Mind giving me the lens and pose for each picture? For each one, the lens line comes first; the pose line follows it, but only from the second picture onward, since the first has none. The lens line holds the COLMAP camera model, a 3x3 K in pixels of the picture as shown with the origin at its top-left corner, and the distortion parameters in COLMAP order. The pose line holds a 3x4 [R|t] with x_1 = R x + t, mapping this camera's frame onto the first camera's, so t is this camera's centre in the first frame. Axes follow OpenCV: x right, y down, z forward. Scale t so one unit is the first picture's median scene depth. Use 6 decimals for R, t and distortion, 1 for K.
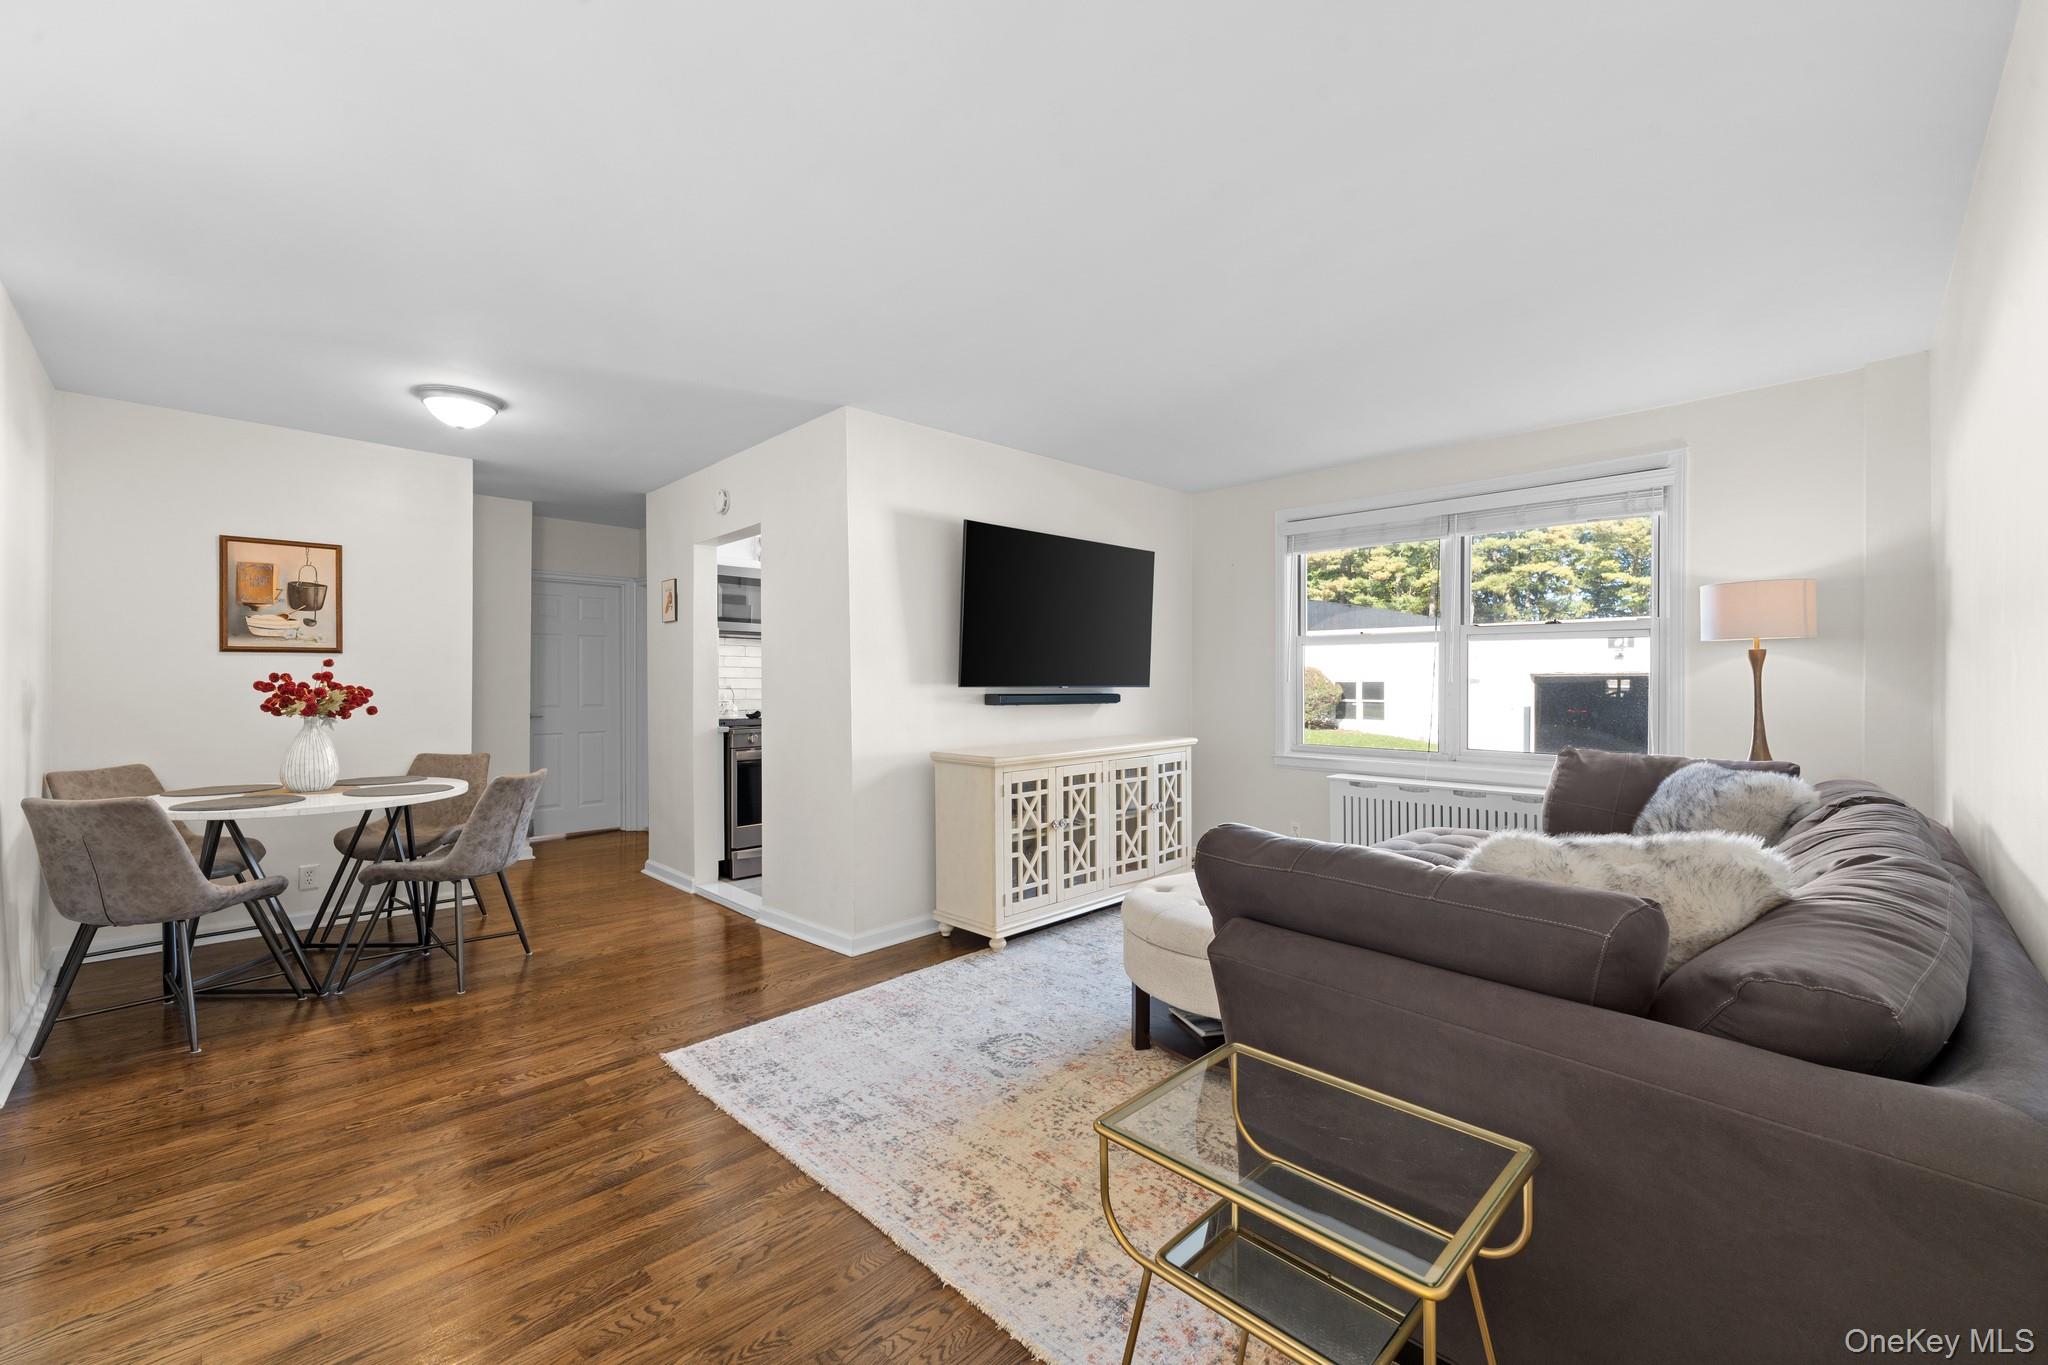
lens RADIAL K [[826.9, 0, 1031.6], [0, 826.9, 680.8], [0, 0, 1]] dist [0.000646, -0.000348]
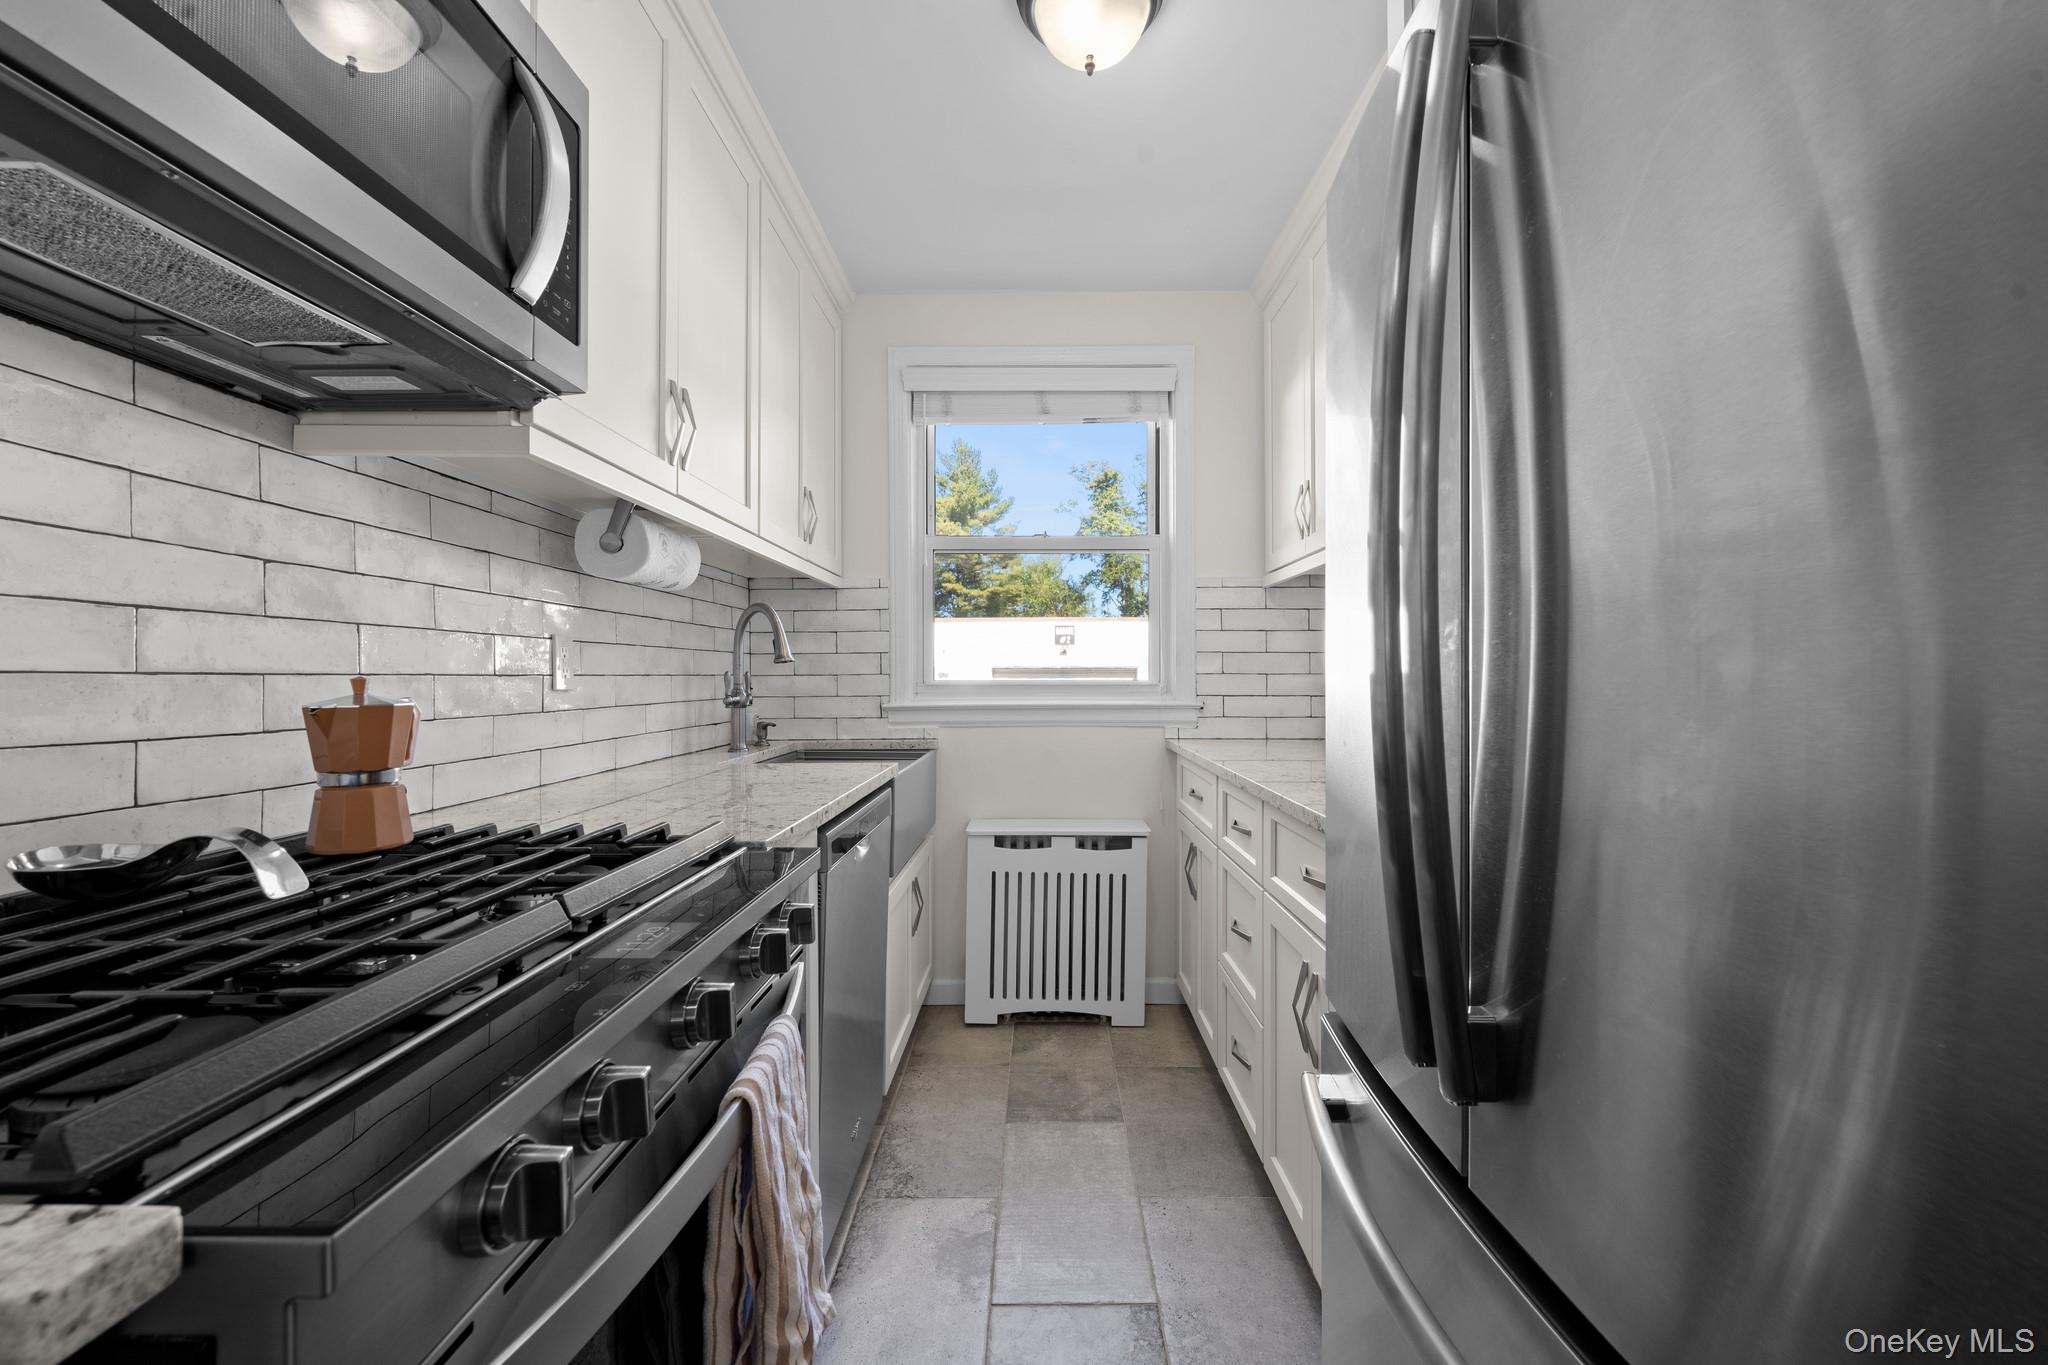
lens RADIAL K [[826.9, 0, 1031.6], [0, 826.9, 680.8], [0, 0, 1]] dist [0.000646, -0.000348]
pose [[0.714319, -0.001825, 0.699818, -0.462714], [-0.002764, 0.999981, 0.005429, 0.014778], [-0.699815, -0.005813, 0.714301, 1.149658]]
